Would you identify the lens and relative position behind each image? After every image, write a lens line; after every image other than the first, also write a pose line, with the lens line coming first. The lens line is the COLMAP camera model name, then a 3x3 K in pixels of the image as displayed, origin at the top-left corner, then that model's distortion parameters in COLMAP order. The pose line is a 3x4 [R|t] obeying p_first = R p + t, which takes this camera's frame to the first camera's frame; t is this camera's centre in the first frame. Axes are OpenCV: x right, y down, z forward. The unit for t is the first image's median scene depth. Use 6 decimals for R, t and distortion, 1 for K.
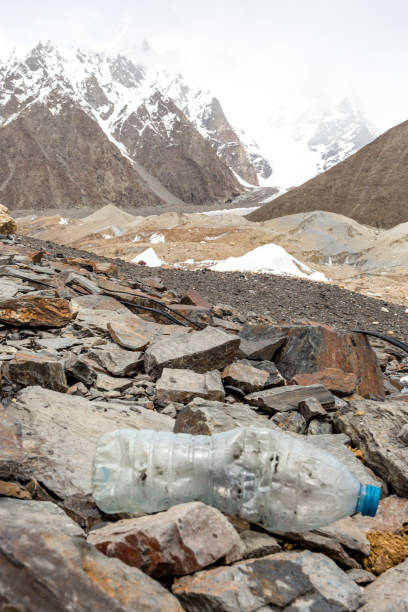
lens RADIAL K [[647.7, 0, 189.0], [0, 647.7, 335.6], [0, 0, 1]] dist [-0.005890, 0.022187]
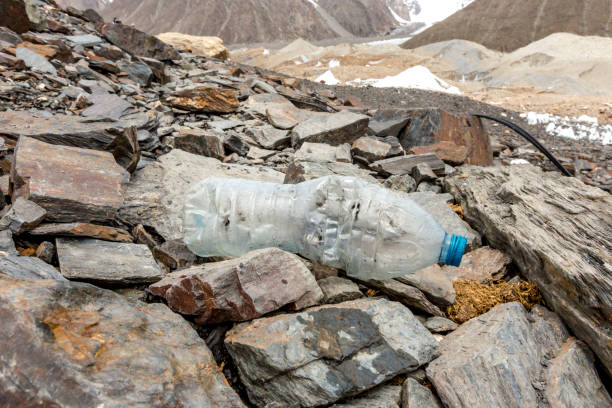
lens RADIAL K [[457.0, 0, 306.0], [0, 457.0, 204.0], [0, 0, 1]] dist [-0.003076, -0.000960]
pose [[0.994138, 0.011651, -0.107493, 0.106950], [0.004557, 0.988779, 0.149317, 0.068435], [0.108026, -0.148932, 0.982929, 0.258580]]
